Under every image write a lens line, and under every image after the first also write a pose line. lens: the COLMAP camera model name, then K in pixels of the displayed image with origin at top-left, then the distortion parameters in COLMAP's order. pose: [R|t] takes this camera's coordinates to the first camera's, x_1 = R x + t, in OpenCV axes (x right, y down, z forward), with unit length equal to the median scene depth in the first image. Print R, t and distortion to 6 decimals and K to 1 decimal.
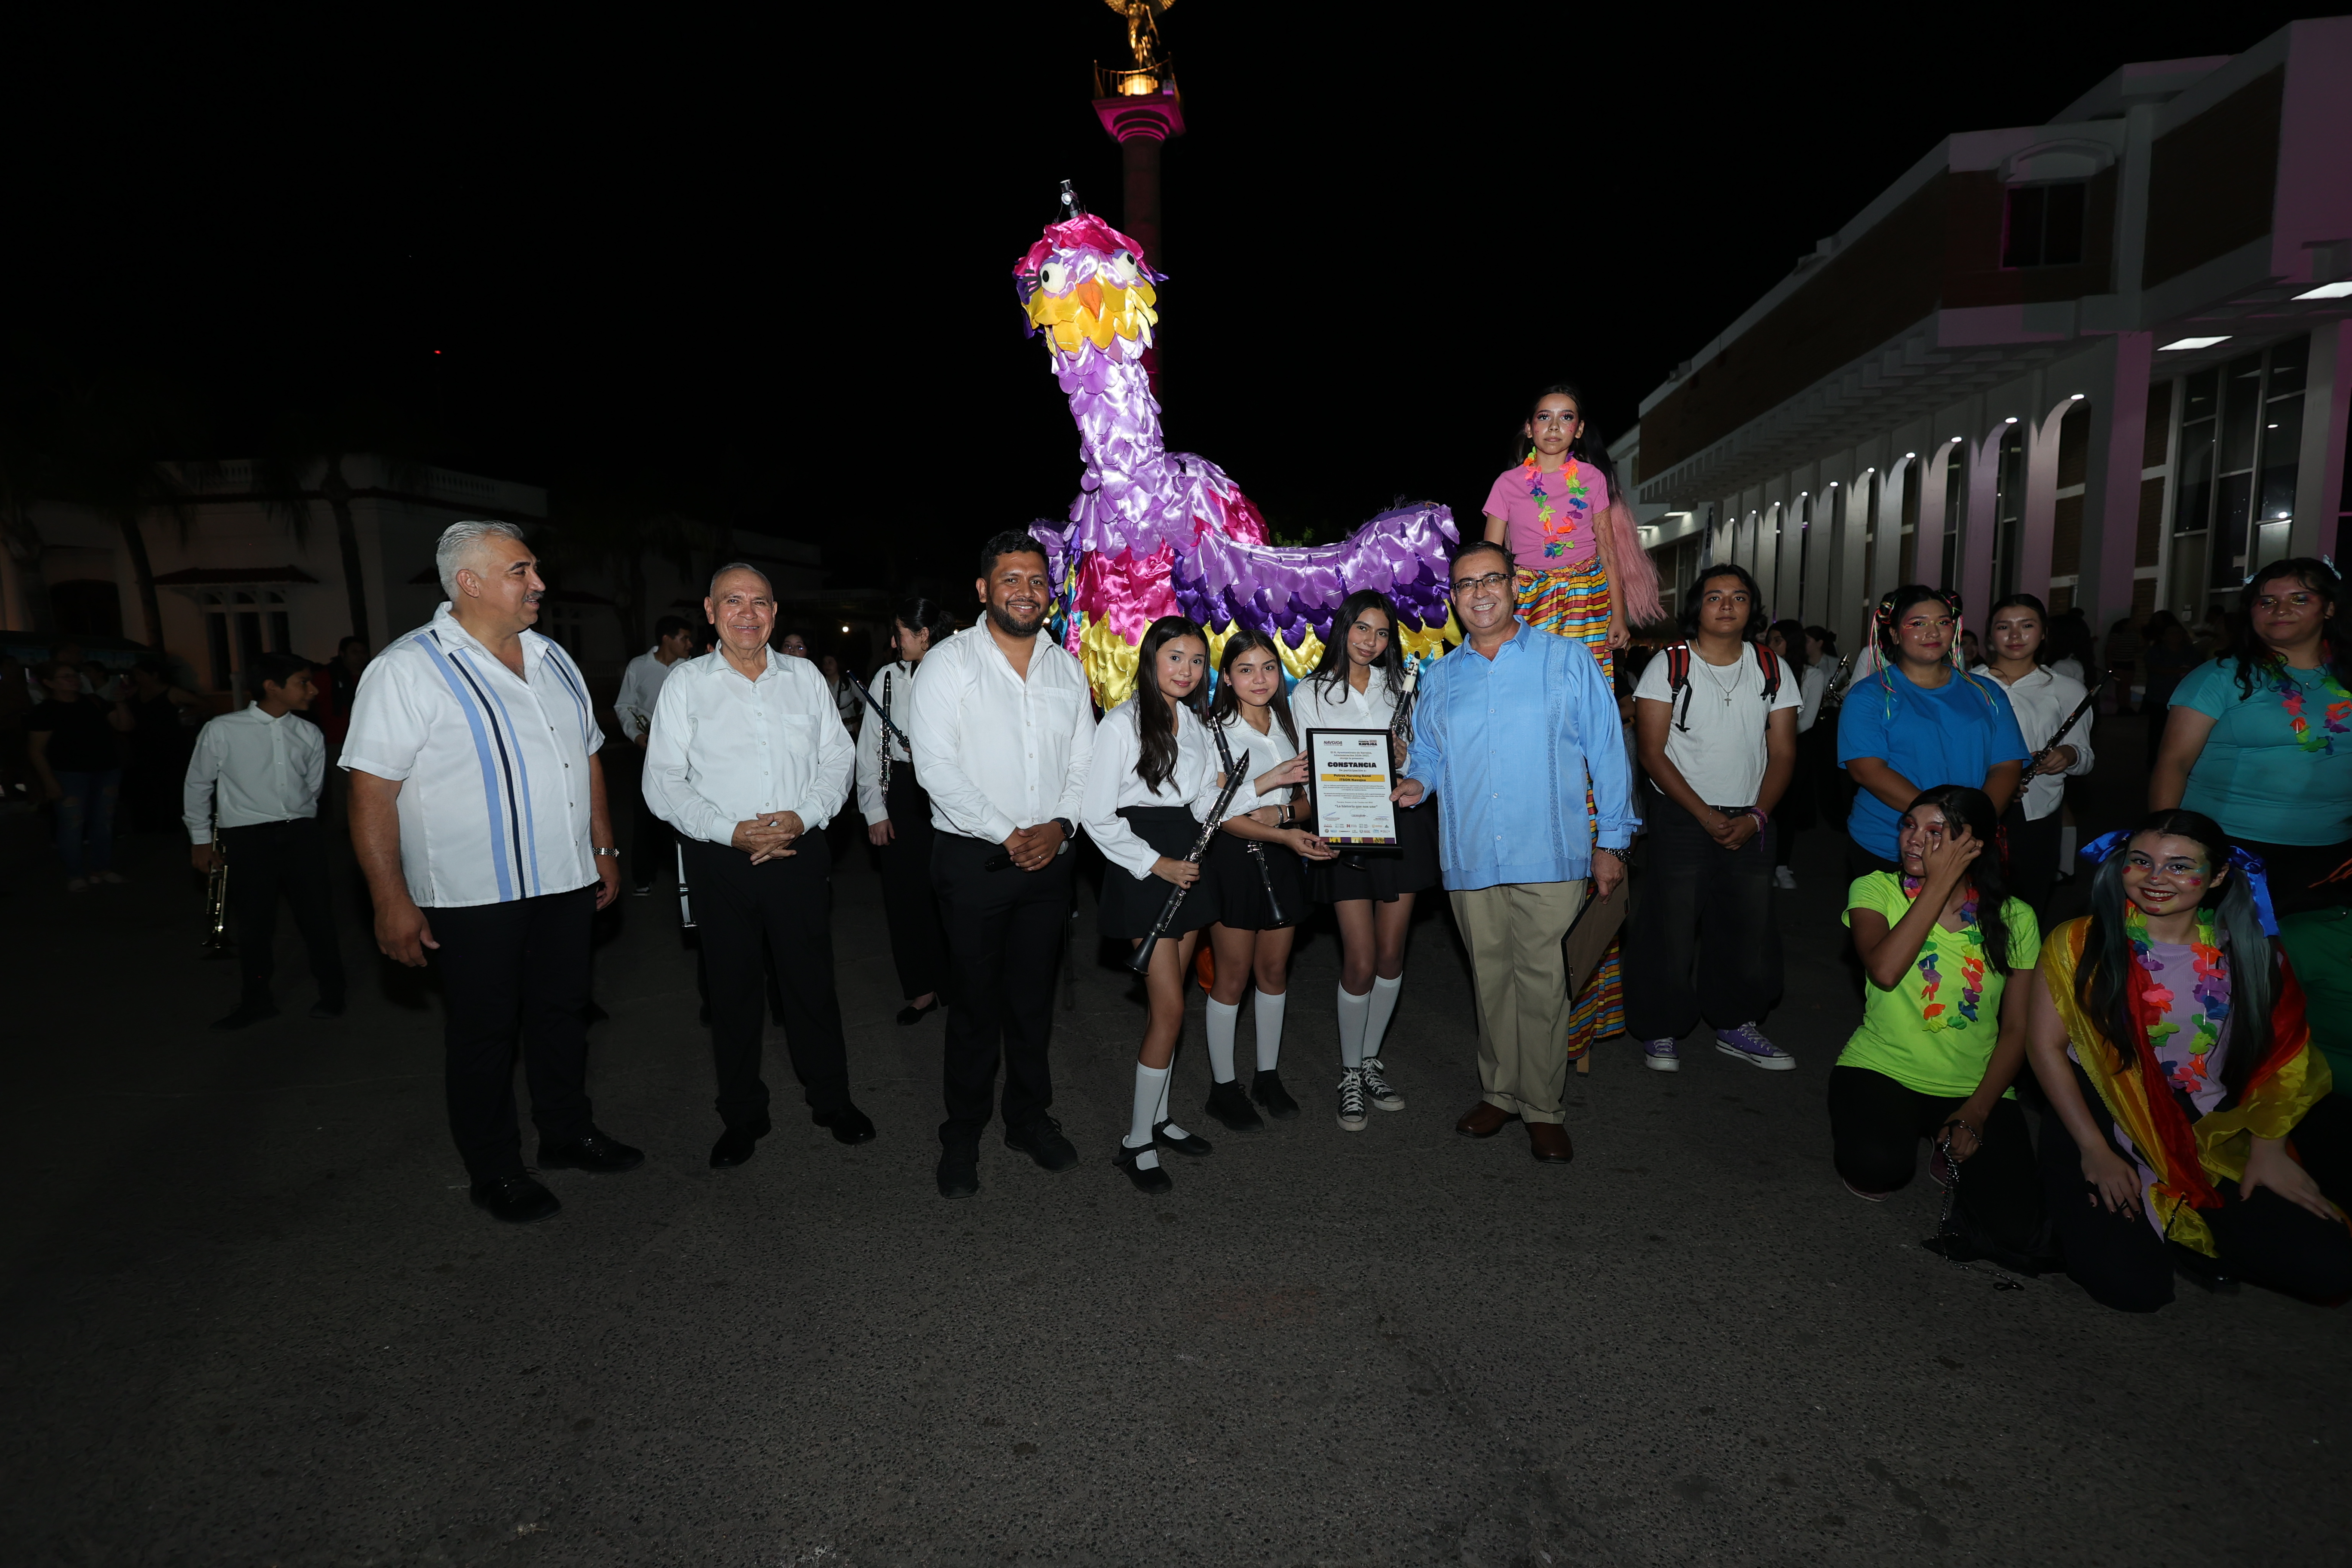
lens RADIAL K [[1076.8, 0, 1168.7], [0, 1076.8, 784.3], [0, 0, 1]] dist [0.001400, -0.000034]
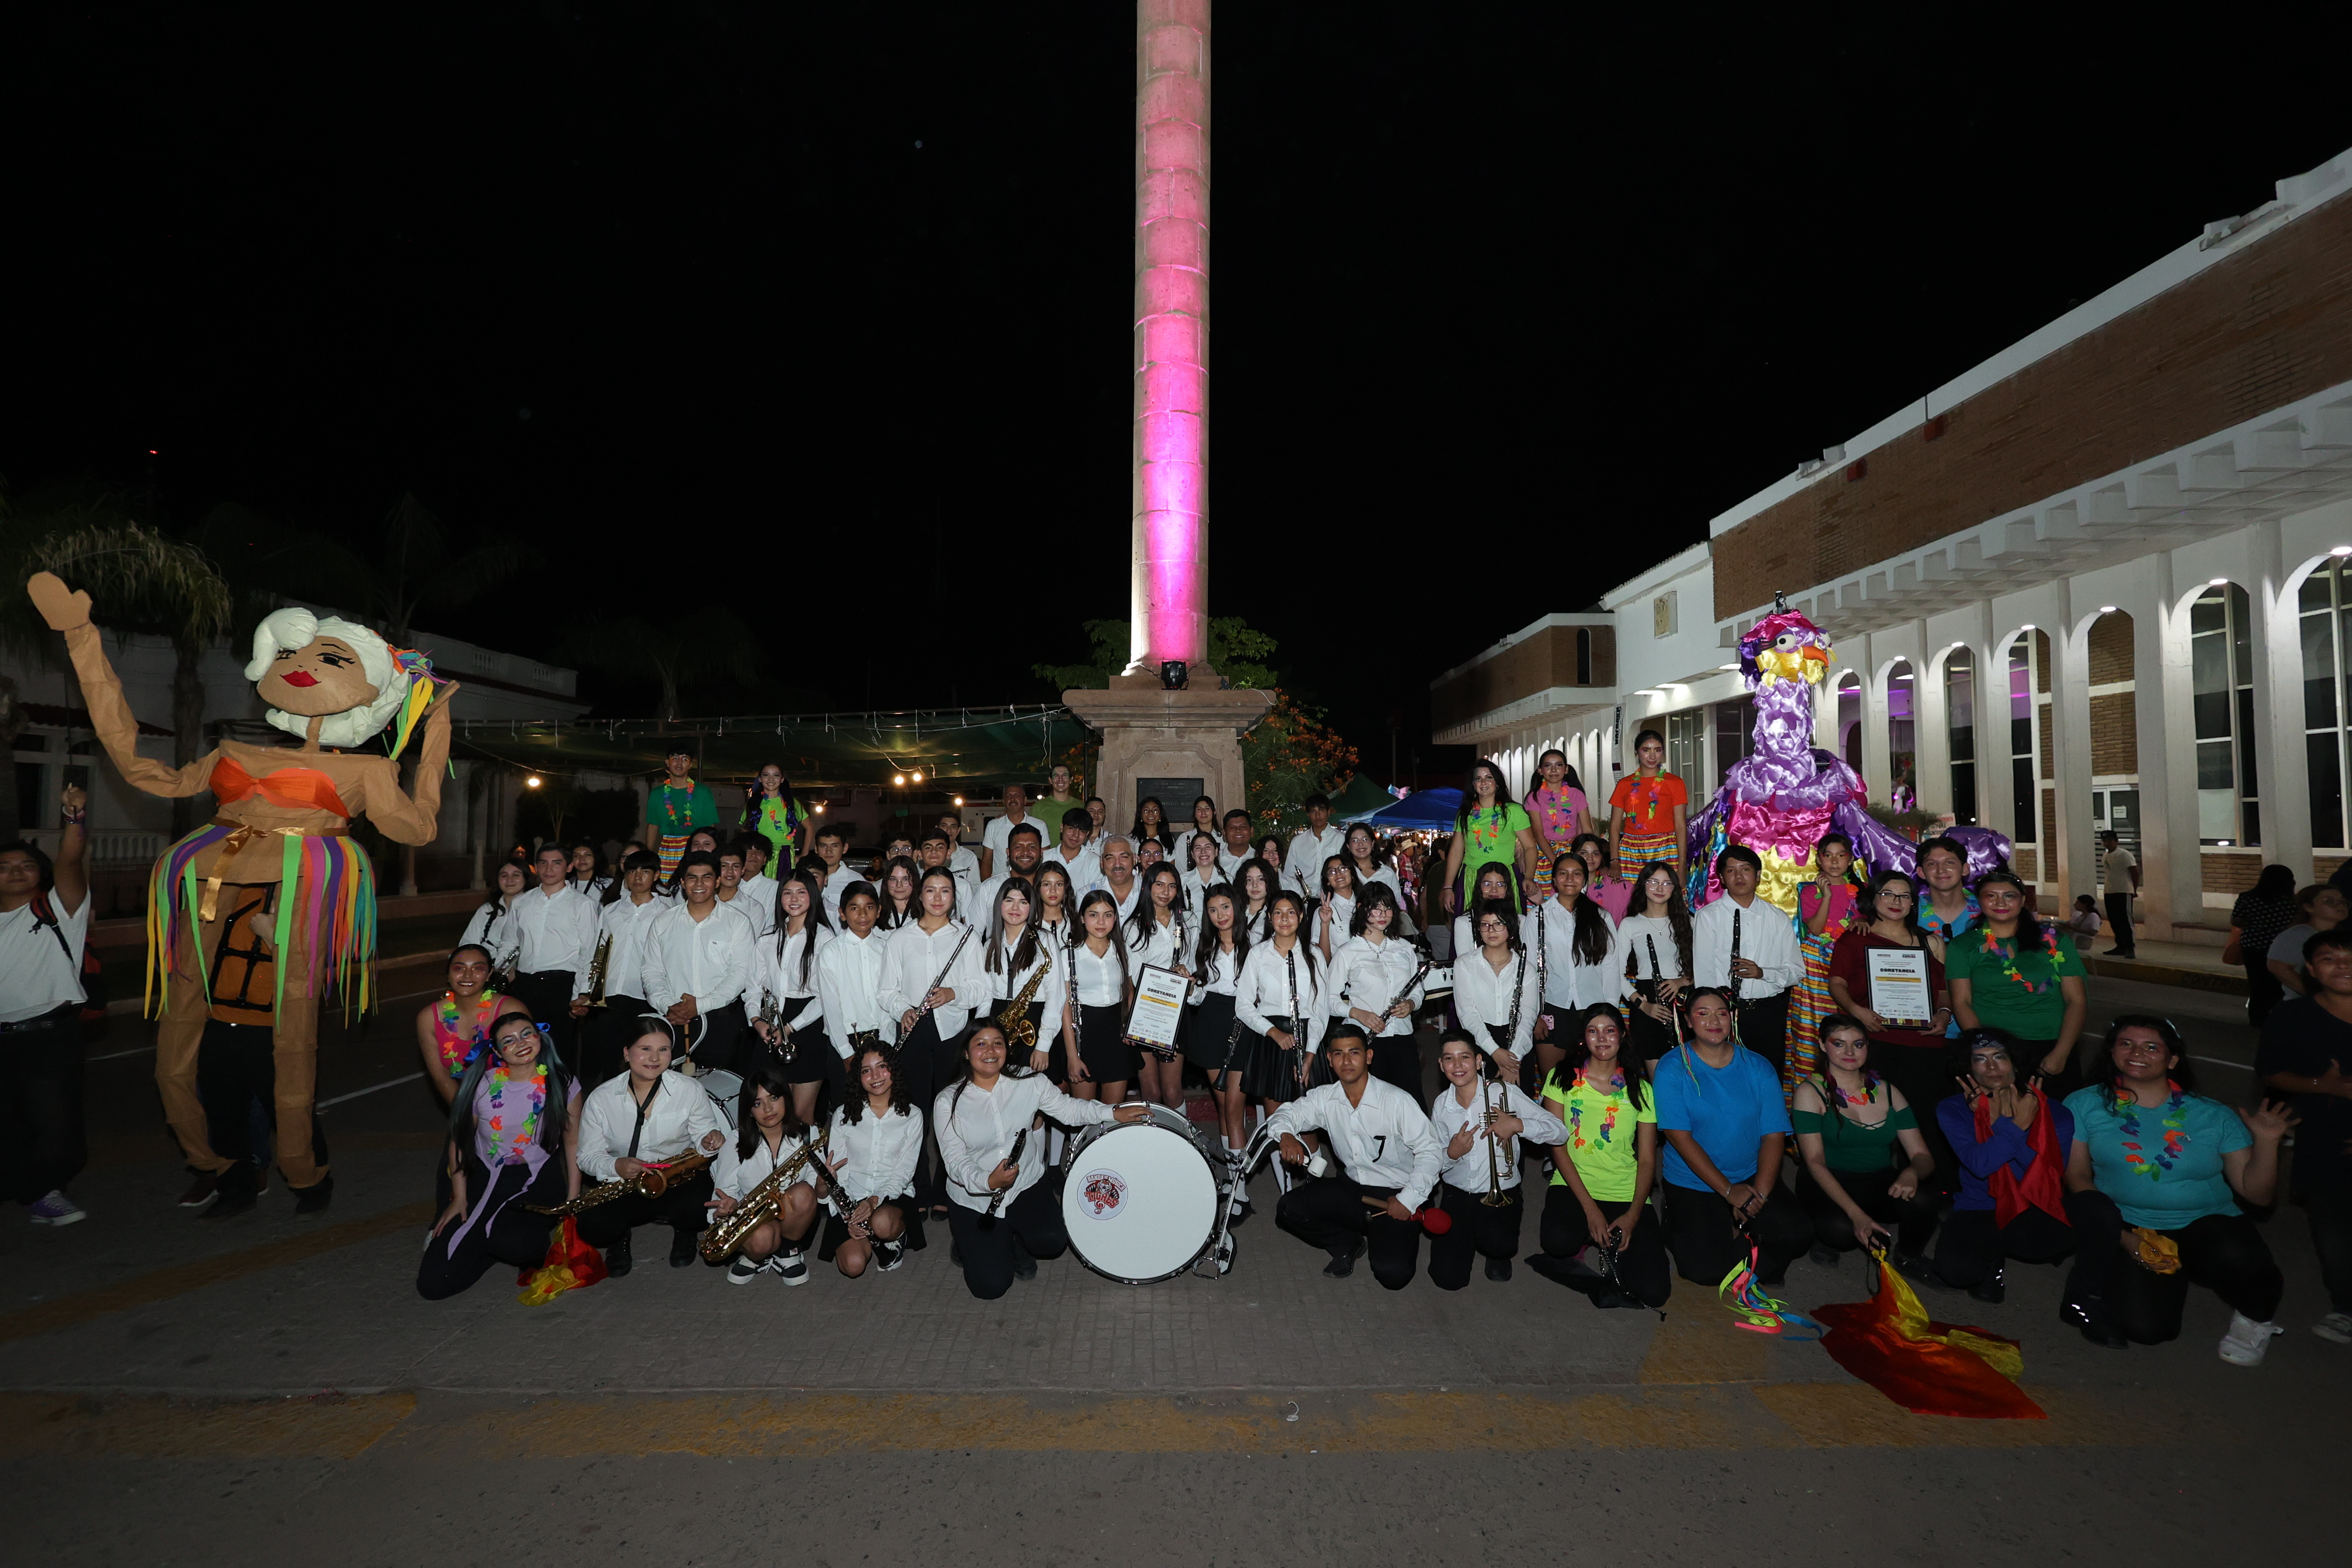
lens RADIAL K [[1076.6, 0, 1174.9], [0, 1076.6, 779.5], [0, 0, 1]] dist [-0.001217, 0.000483]
pose [[0.988583, 0.021965, 0.149066, -0.102469], [0.002569, 0.986717, -0.162427, -0.086472], [-0.150653, 0.160955, 0.975396, 0.627604]]
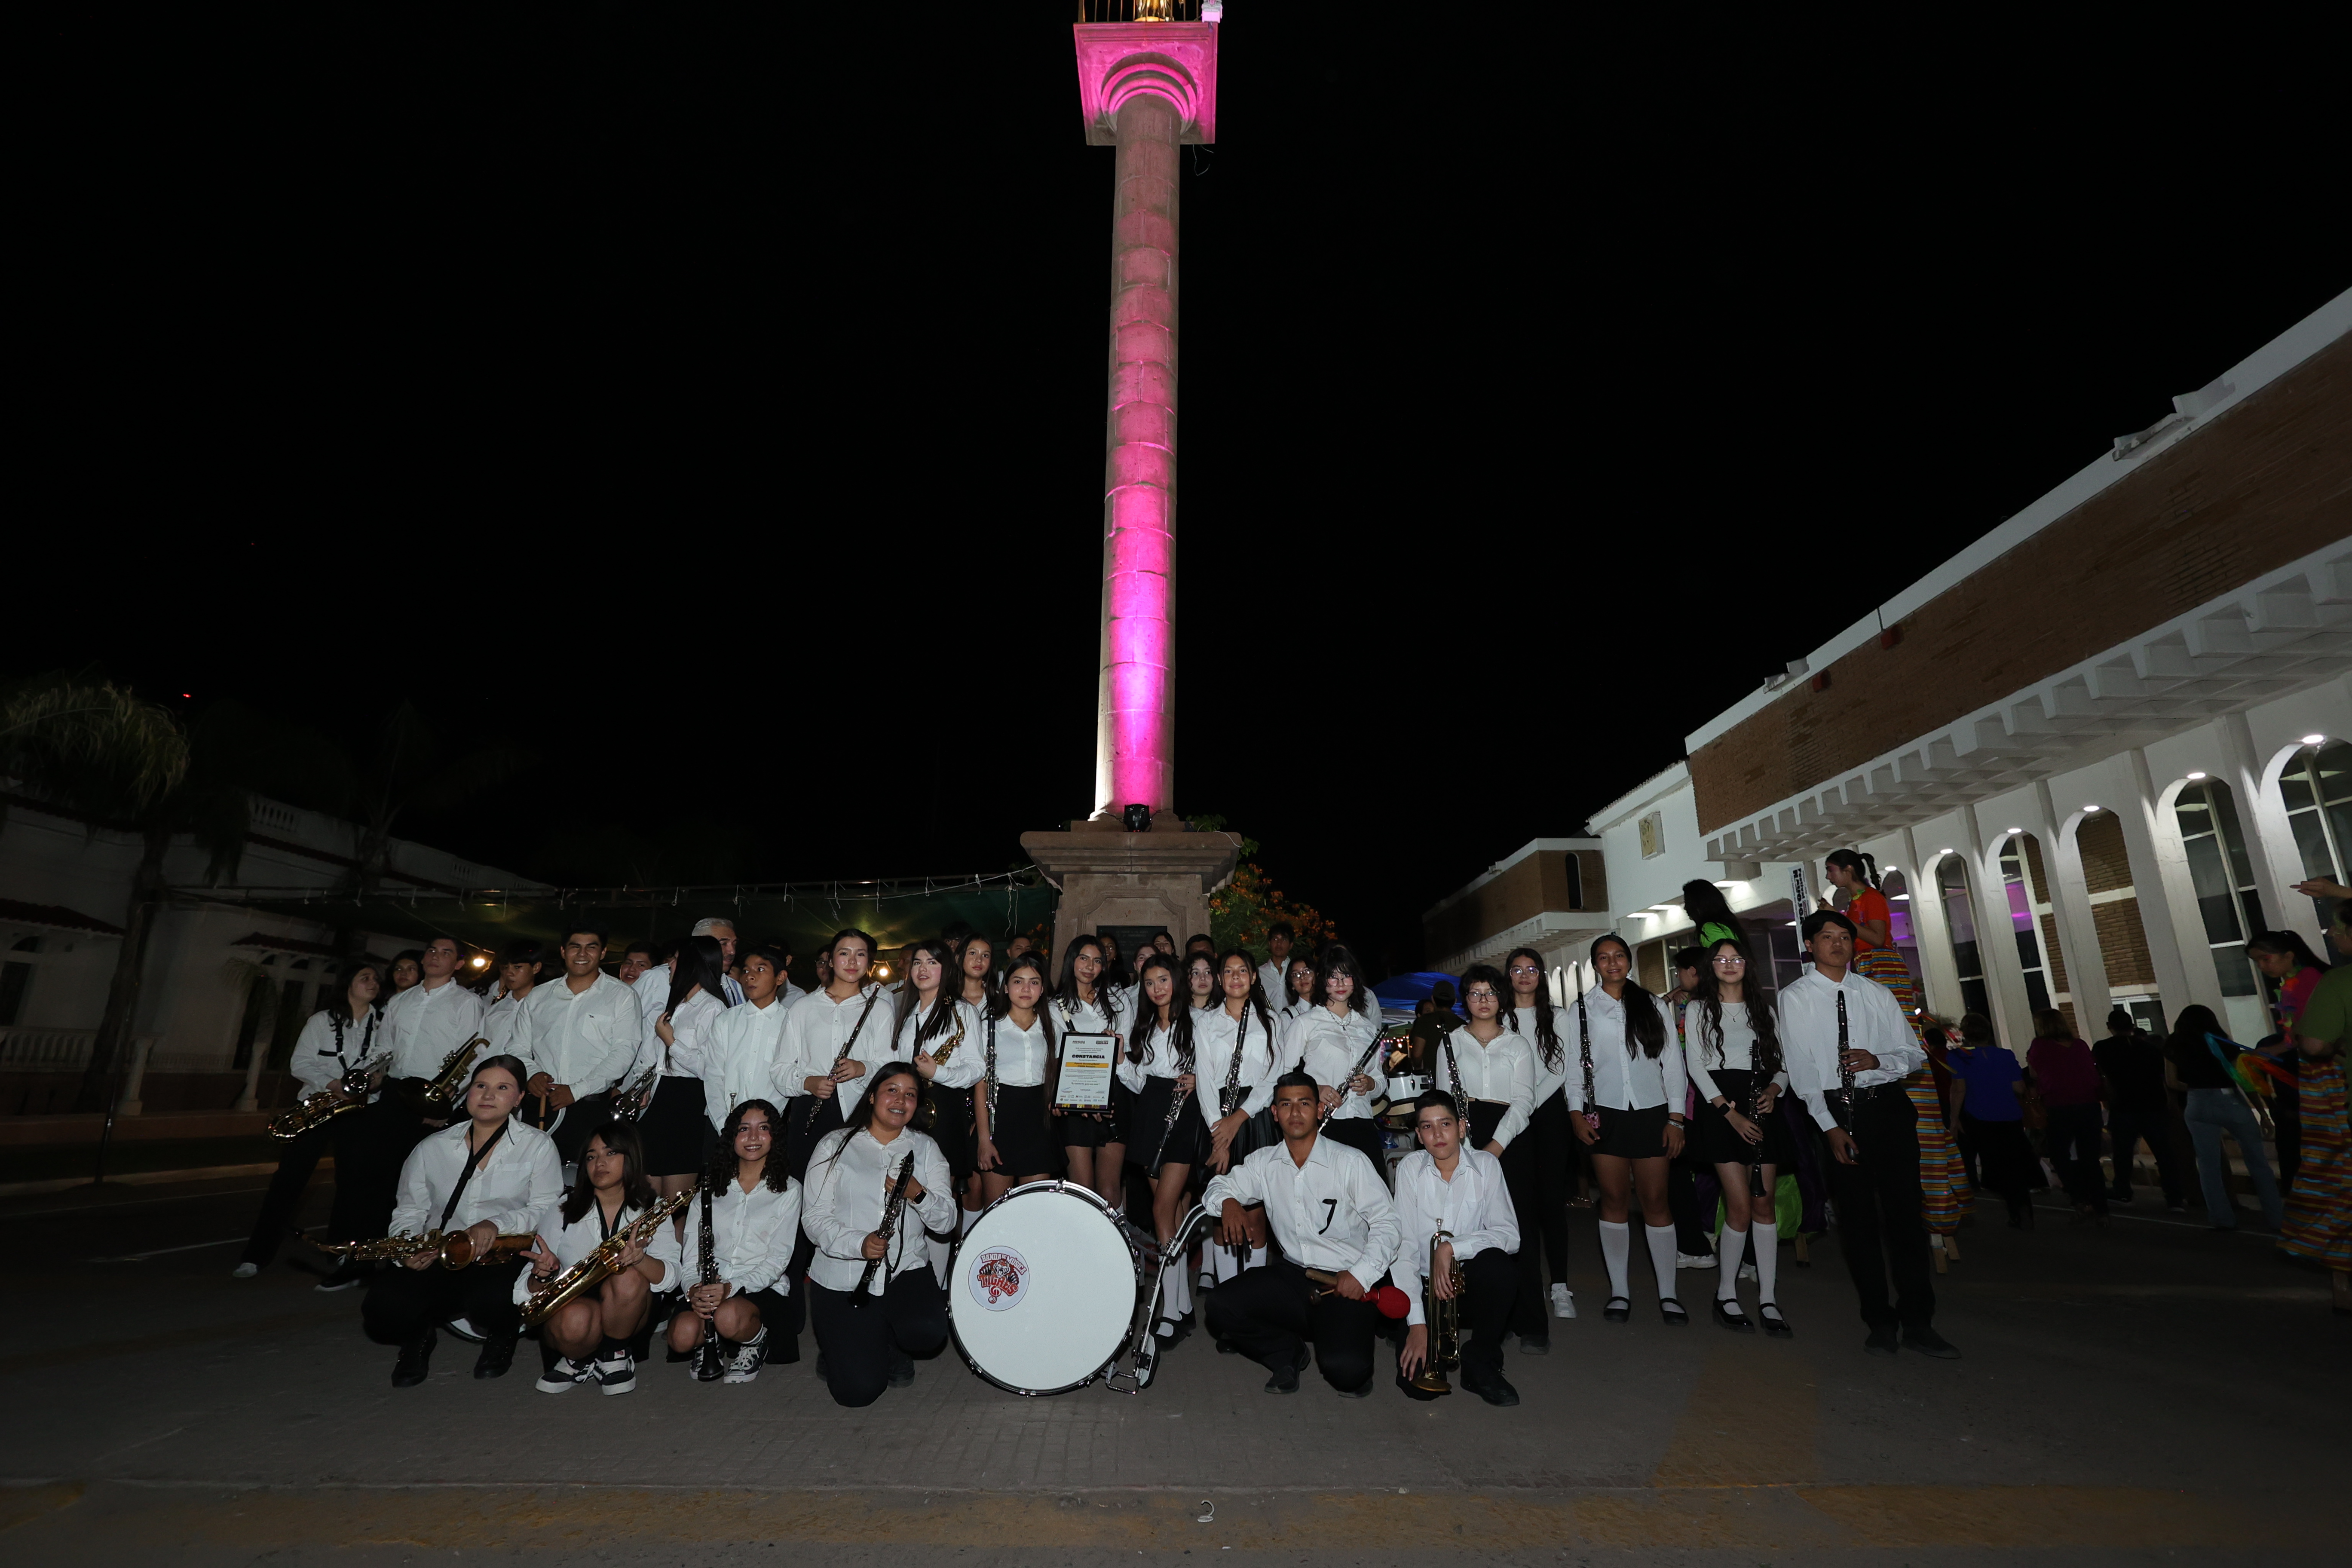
lens RADIAL K [[1076.8, 0, 1168.7], [0, 1076.8, 784.3], [0, 0, 1]] dist [0.001400, -0.000034]
pose [[0.988531, 0.058663, 0.139157, -0.083598], [-0.001735, 0.925818, -0.377965, -0.045705], [-0.151007, 0.373389, 0.915302, 0.654527]]
